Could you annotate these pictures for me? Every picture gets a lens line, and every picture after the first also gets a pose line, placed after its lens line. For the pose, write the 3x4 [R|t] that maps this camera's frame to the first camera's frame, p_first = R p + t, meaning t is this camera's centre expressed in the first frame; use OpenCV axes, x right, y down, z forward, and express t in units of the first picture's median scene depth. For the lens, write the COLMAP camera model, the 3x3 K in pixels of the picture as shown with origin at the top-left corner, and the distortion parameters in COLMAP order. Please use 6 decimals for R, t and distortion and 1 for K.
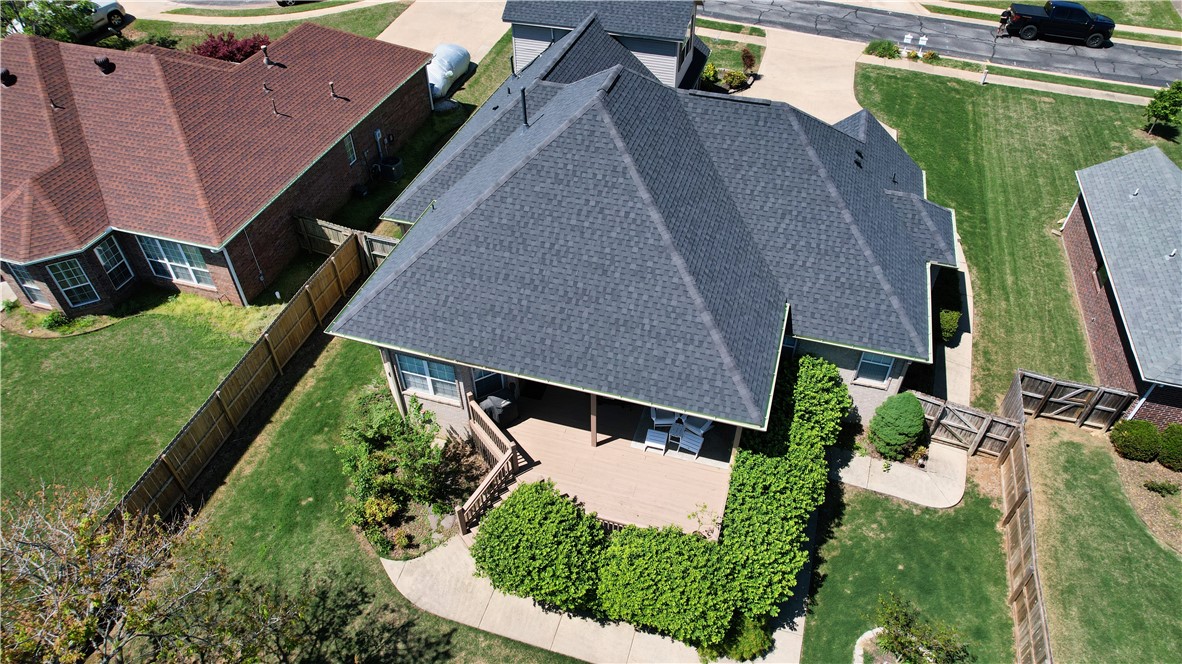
lens RADIAL K [[758.0, 0, 598.0], [0, 758.0, 333.0], [0, 0, 1]] dist [-0.075307, 0.063806]
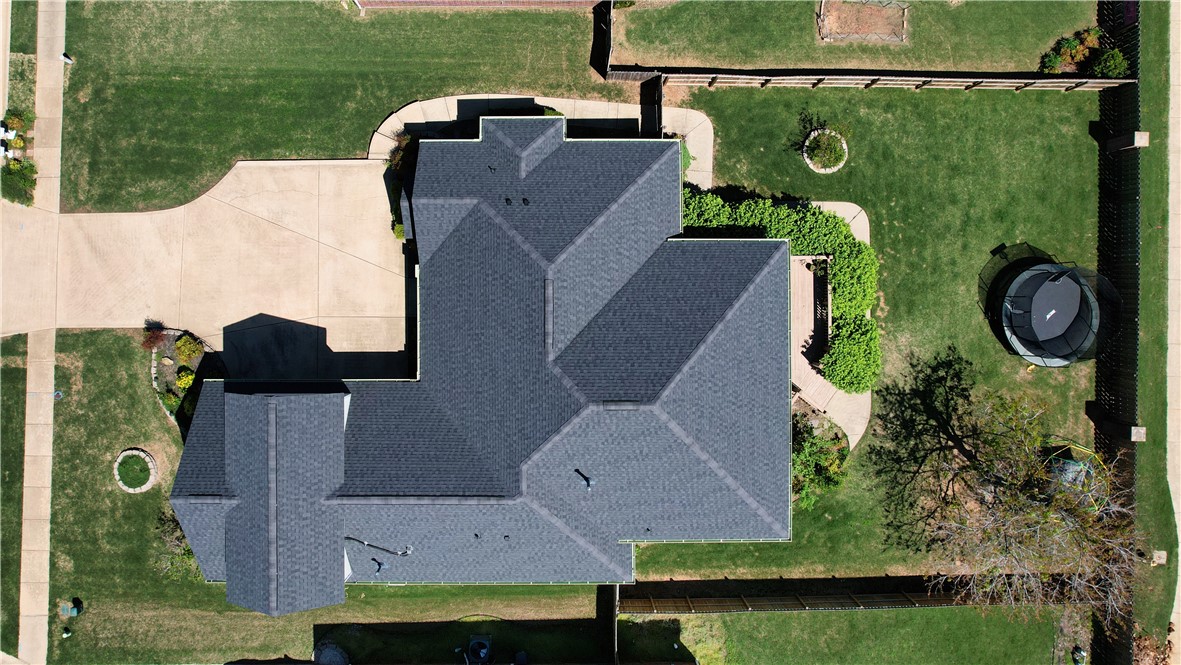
lens RADIAL K [[887.8, 0, 556.5], [0, 887.8, 283.5], [0, 0, 1]] dist [-0.046686, 0.001164]
pose [[-0.292117, -0.956280, 0.014007, 0.213230], [0.649567, -0.187633, 0.736788, -1.404729], [-0.701947, 0.224327, 0.675979, 0.054160]]
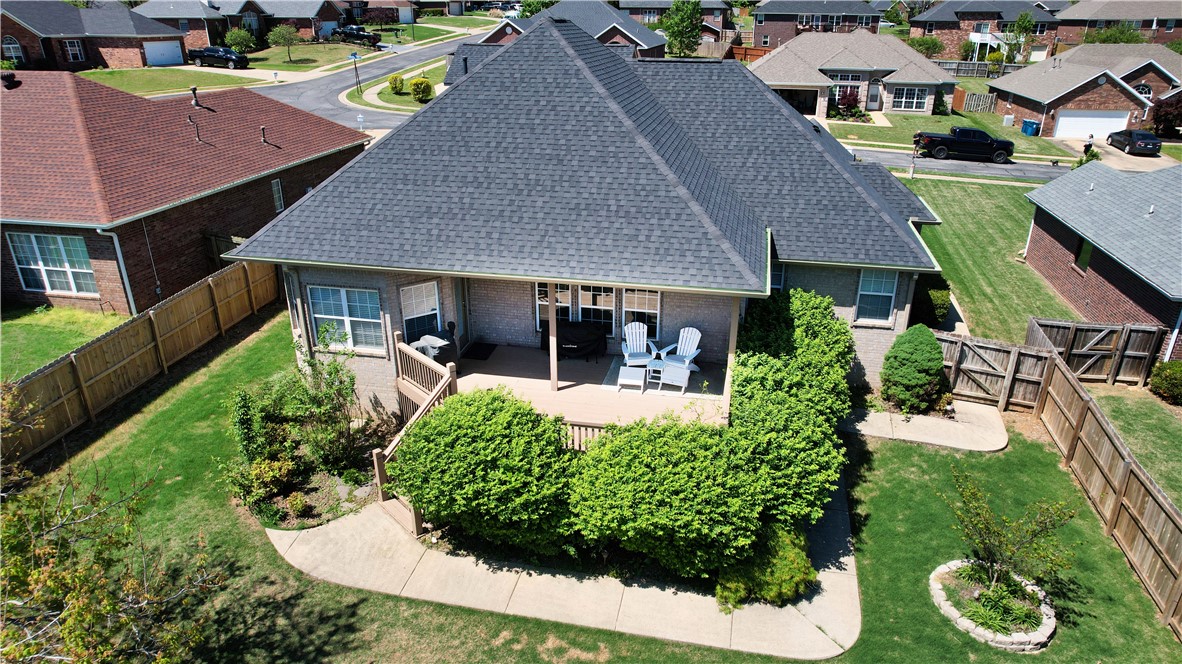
lens RADIAL K [[758.0, 0, 598.0], [0, 758.0, 333.0], [0, 0, 1]] dist [-0.075307, 0.063806]
pose [[0.996049, -0.031913, 0.082877, -0.023576], [0.057758, 0.941668, -0.331551, 0.358809], [-0.067462, 0.335028, 0.939790, 0.227219]]
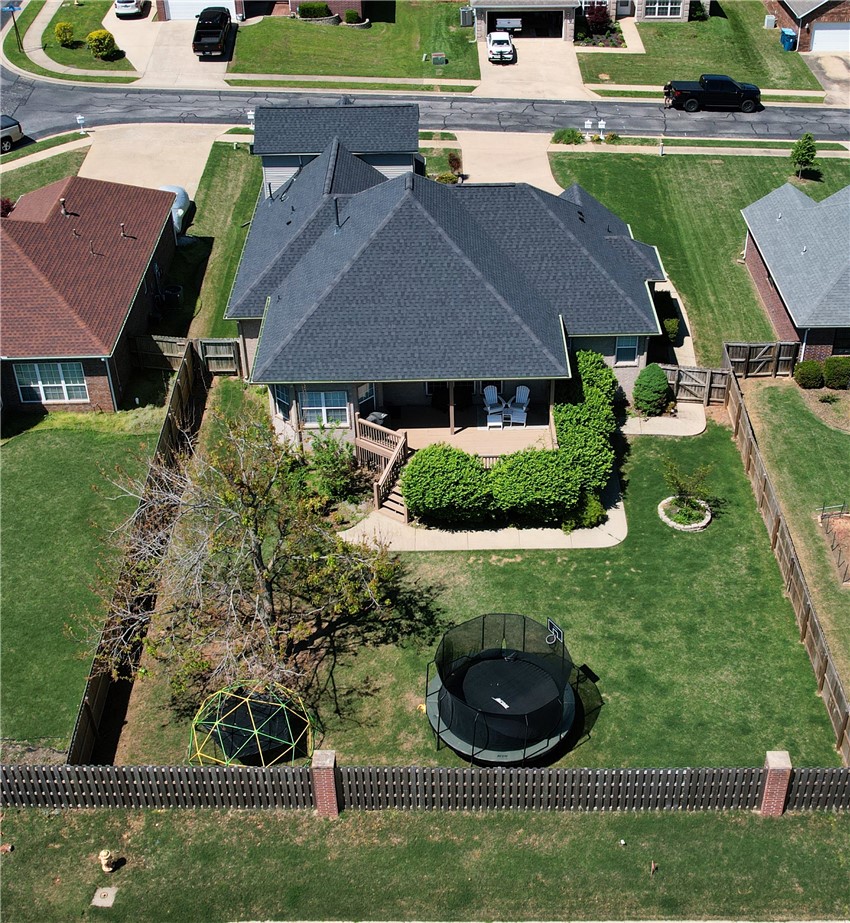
lens RADIAL K [[1262.2, 0, 486.9], [0, 1262.2, 458.4], [0, 0, 1]] dist [-0.011836, -0.227669]
pose [[0.946709, -0.182773, 0.265210, -0.565644], [0.216907, 0.970478, -0.105466, 0.448953], [-0.238105, 0.157371, 0.958405, -1.221280]]
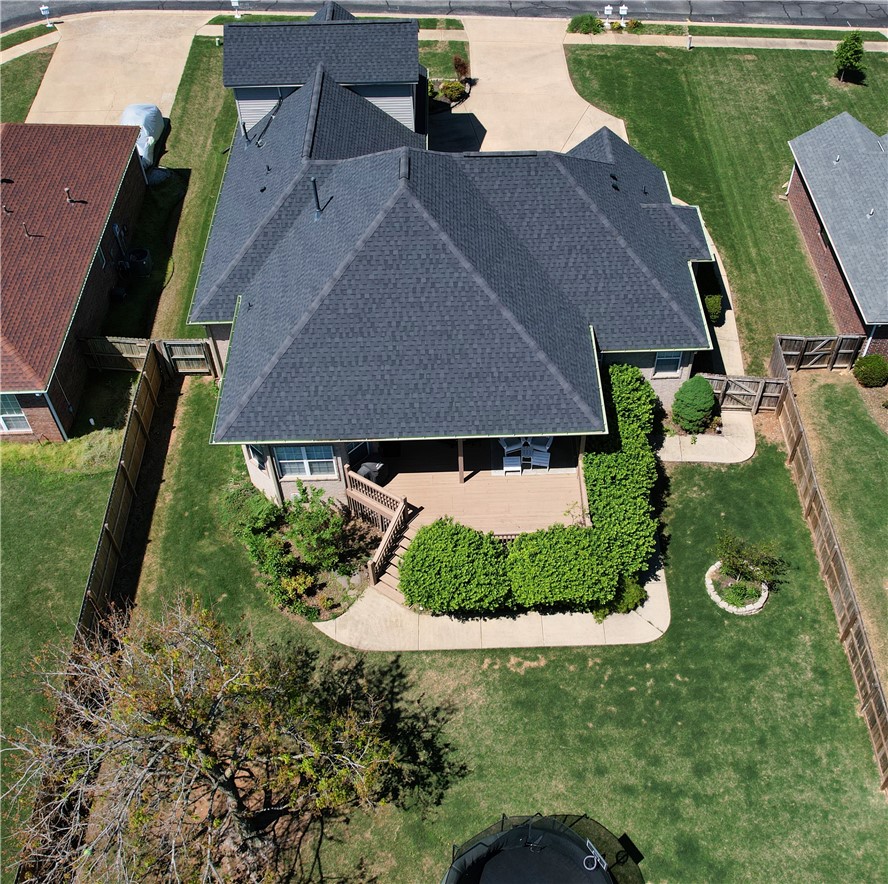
lens RADIAL K [[1007.6, 0, 495.0], [0, 1007.6, 440.4], [0, 0, 1]] dist [-0.032617, -0.060596]
pose [[0.945029, -0.241030, 0.220965, -0.282826], [0.218302, 0.968169, 0.122444, -0.091545], [-0.243444, -0.067476, 0.967565, -0.503505]]
